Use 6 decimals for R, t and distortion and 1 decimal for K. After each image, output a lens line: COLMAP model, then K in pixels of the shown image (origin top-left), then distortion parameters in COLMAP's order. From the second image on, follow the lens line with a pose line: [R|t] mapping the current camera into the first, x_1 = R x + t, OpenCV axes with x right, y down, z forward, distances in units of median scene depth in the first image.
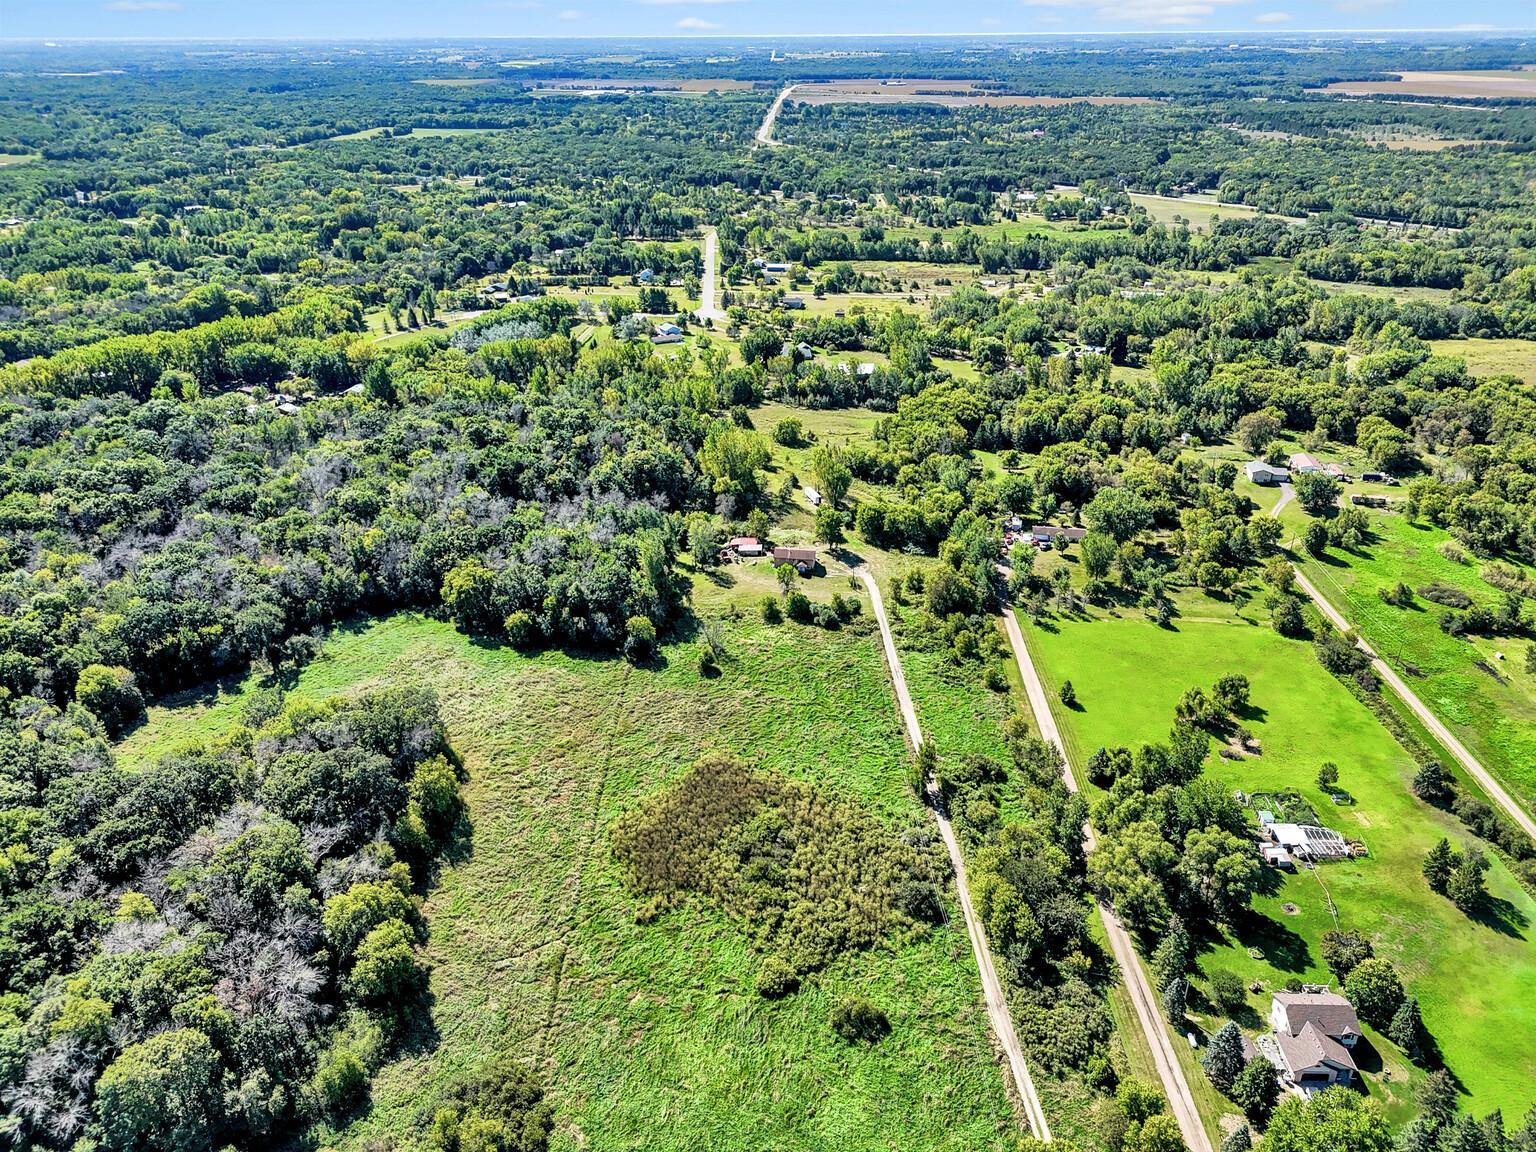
lens RADIAL K [[1122.9, 0, 767.3], [0, 1122.9, 582.9], [0, 0, 1]] dist [0.072612, -0.065288]
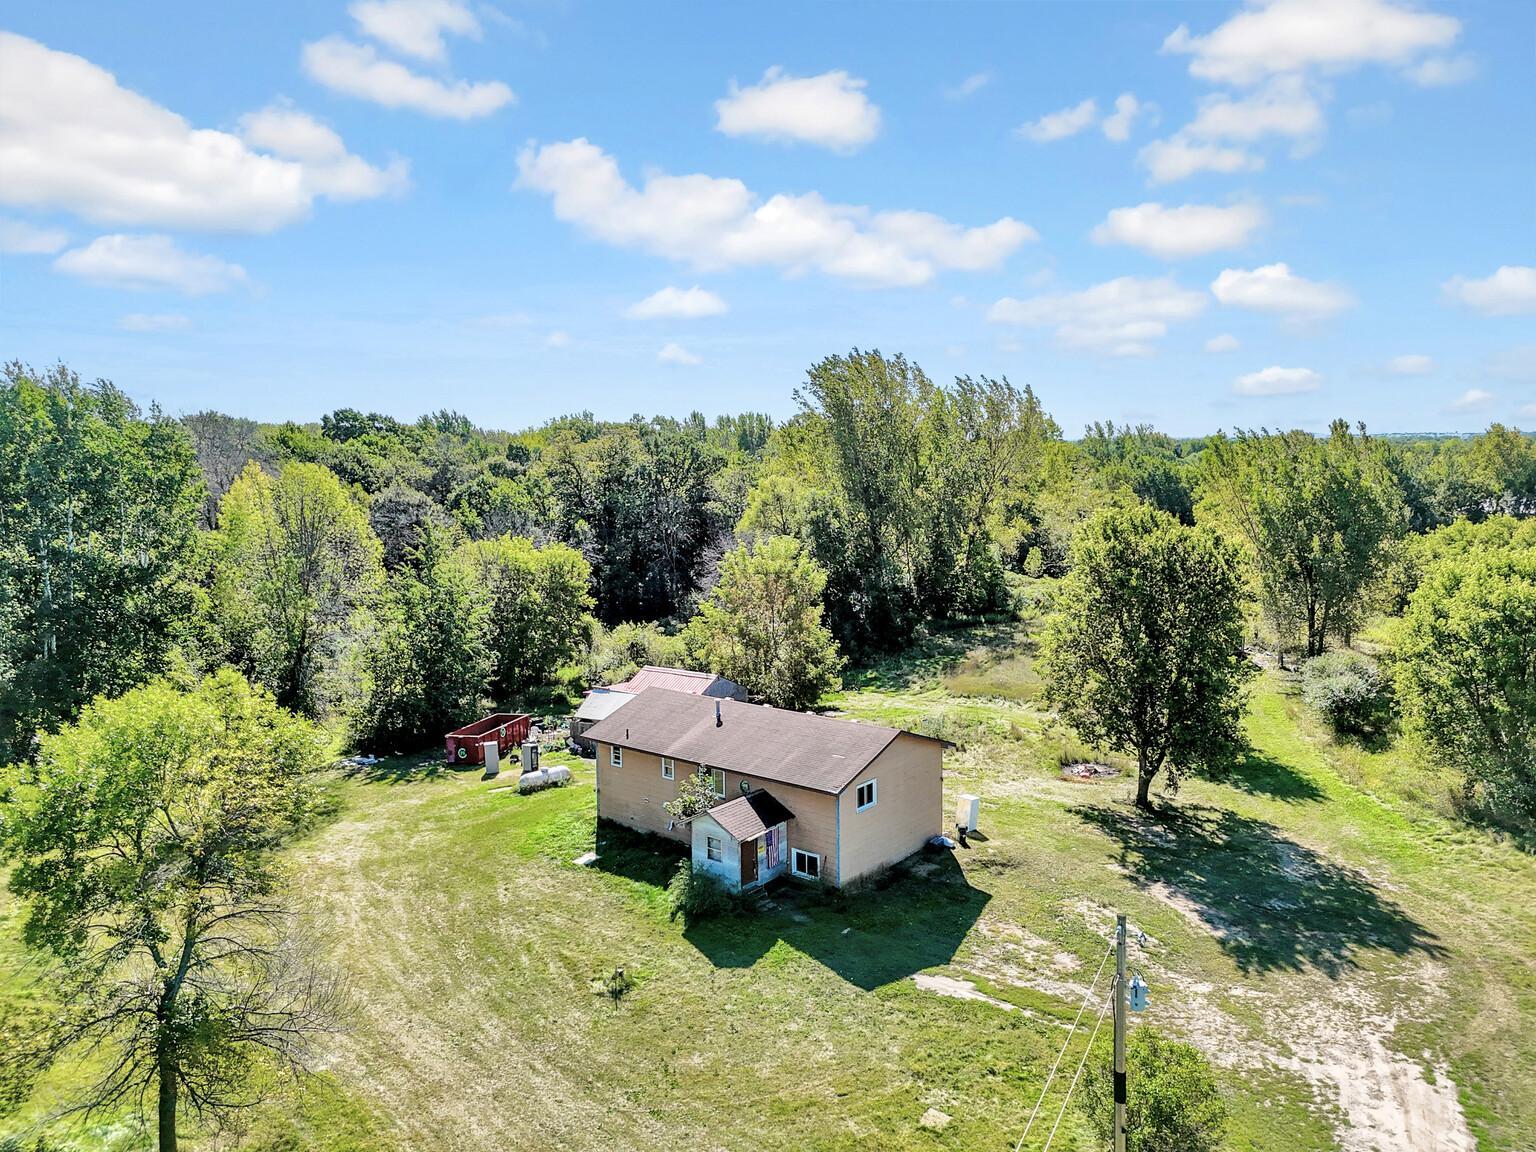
lens RADIAL K [[1130.4, 0, 768.0], [0, 1130.4, 576.0], [0, 0, 1]] dist [0.070507, -0.055170]
pose [[0.865086, 0.053881, -0.498721, 0.095889], [-0.213152, 0.939476, -0.268236, -0.010631], [0.454084, 0.338350, 0.824213, 0.968129]]
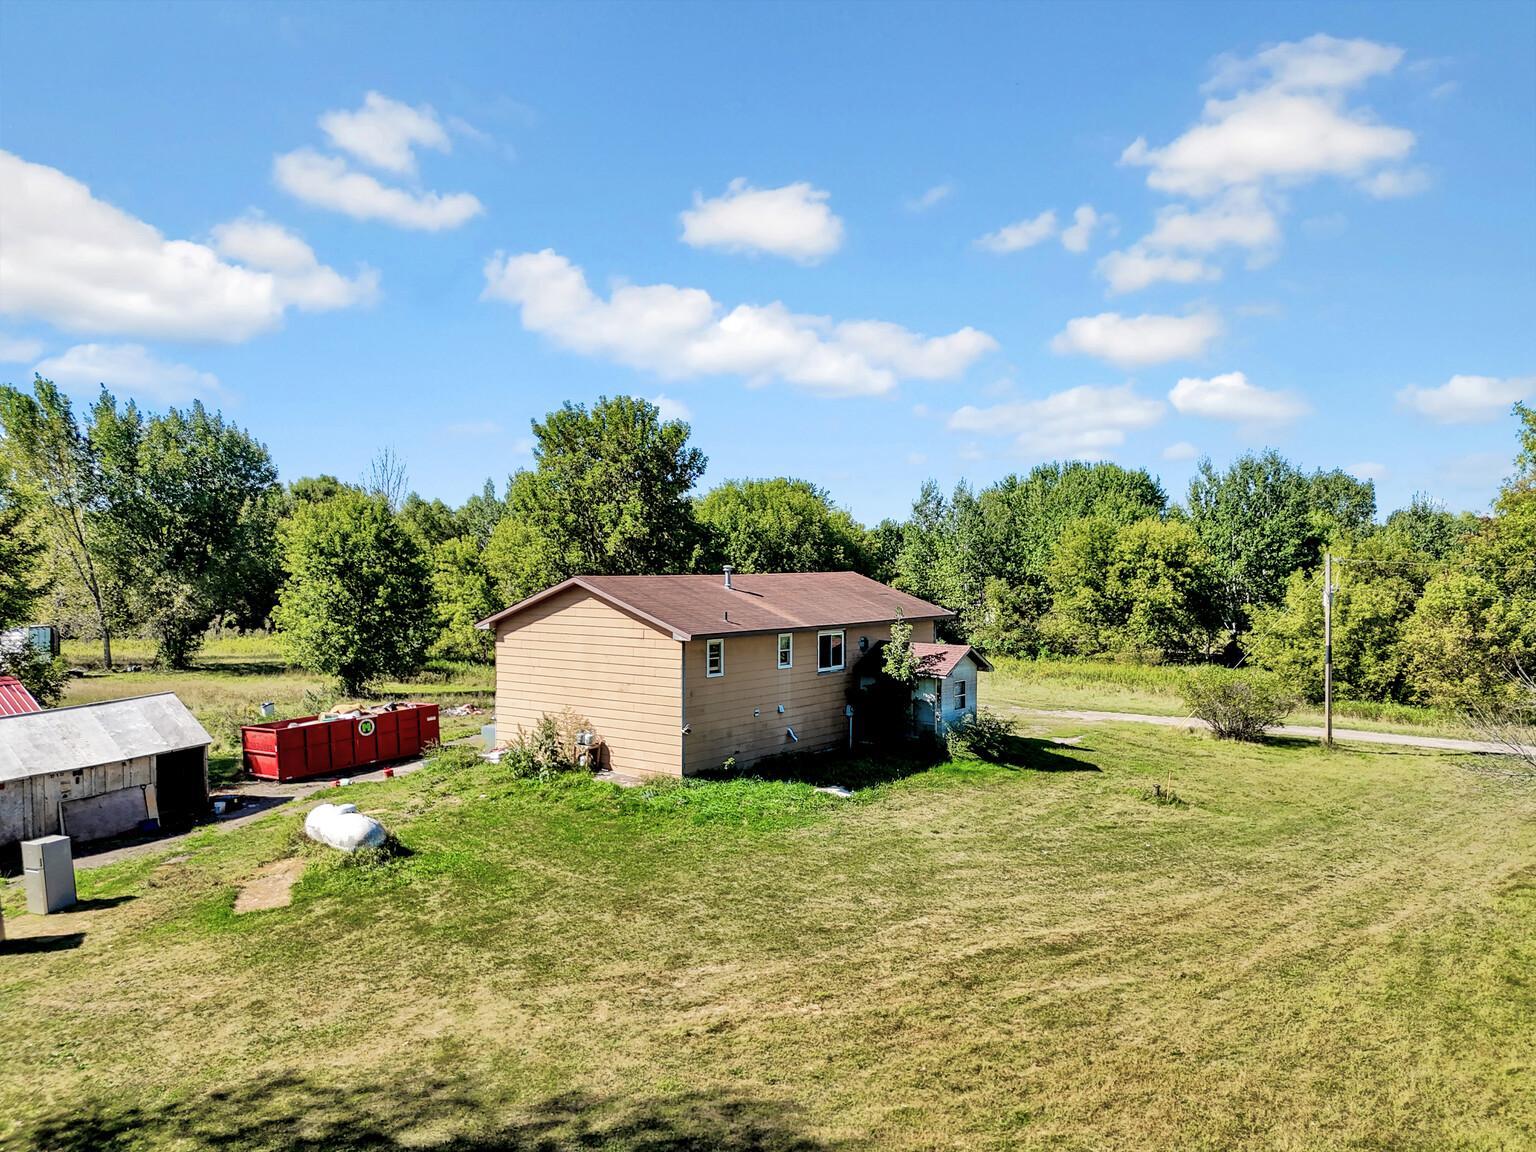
lens RADIAL K [[1130.4, 0, 768.0], [0, 1130.4, 576.0], [0, 0, 1]] dist [0.070507, -0.055170]
pose [[0.491002, -0.006257, 0.871136, -0.062417], [0.377242, 0.902881, -0.206141, -0.009742], [-0.785243, 0.429845, 0.445677, 1.038792]]
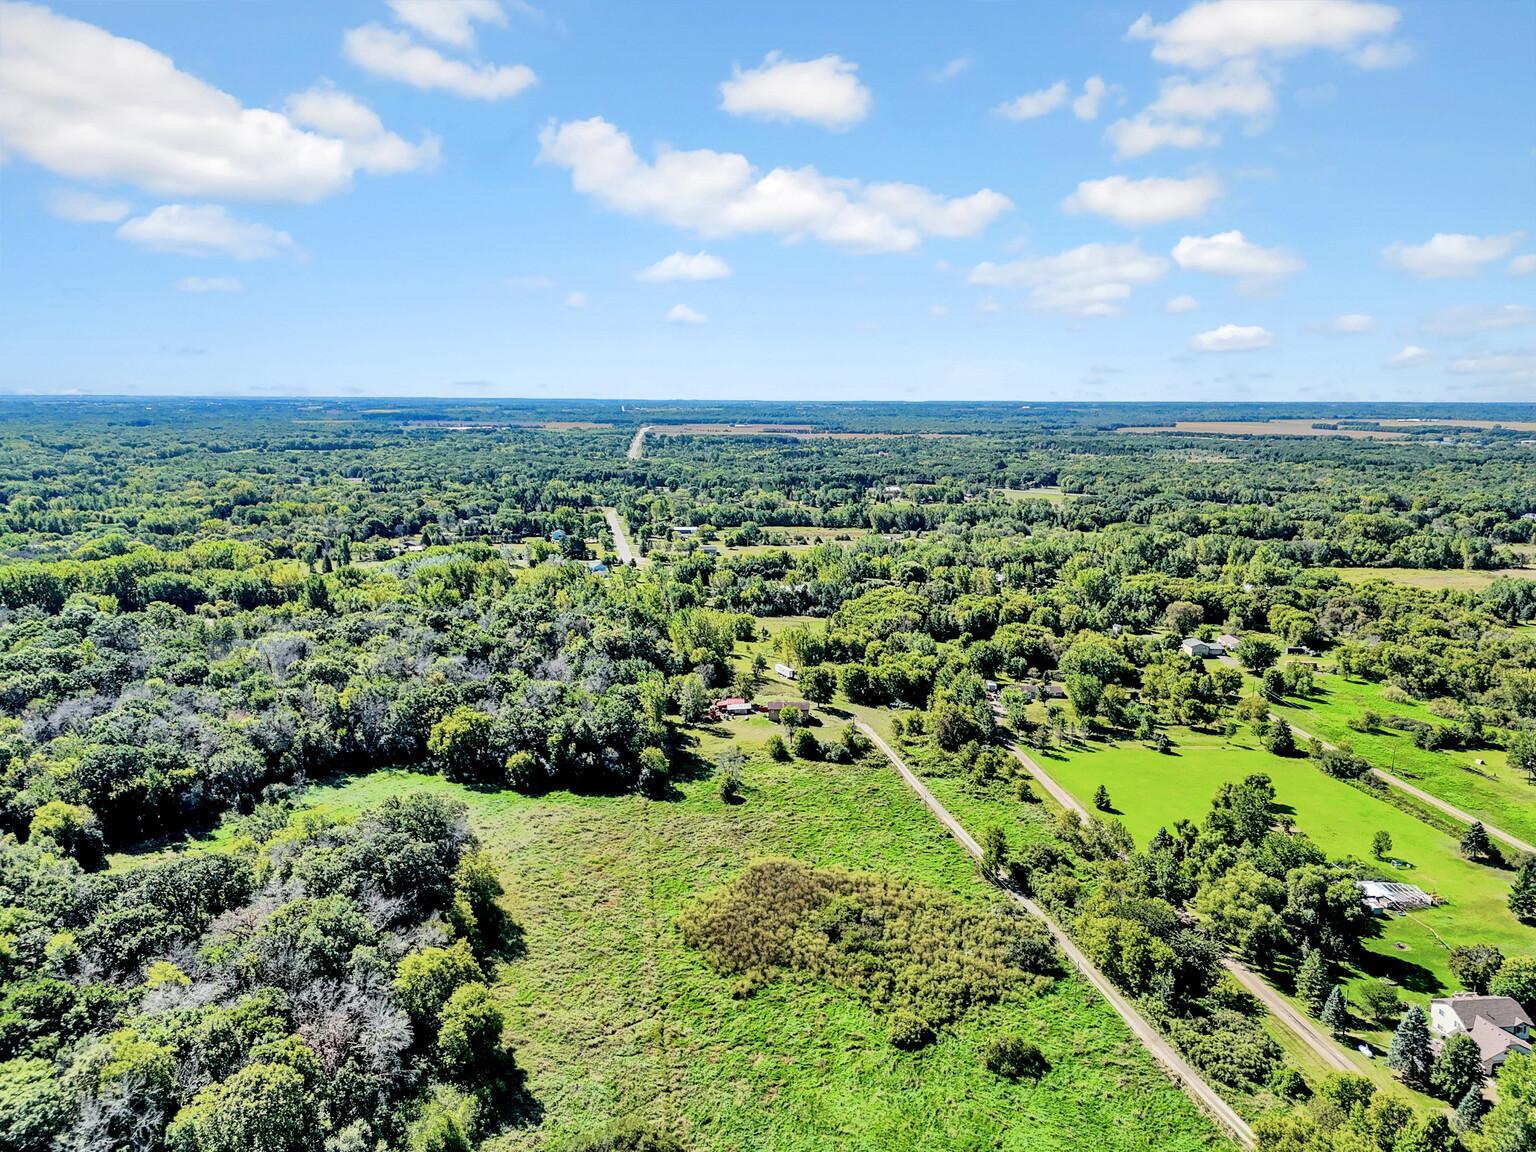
lens RADIAL K [[1127.7, 0, 768.0], [0, 1127.7, 576.0], [0, 0, 1]] dist [0.077105, -0.071159]
pose [[0.990673, -0.011494, 0.135775, -0.137513], [0.050447, 0.956568, -0.287112, 0.160705], [-0.126578, 0.291284, 0.948226, 0.033190]]
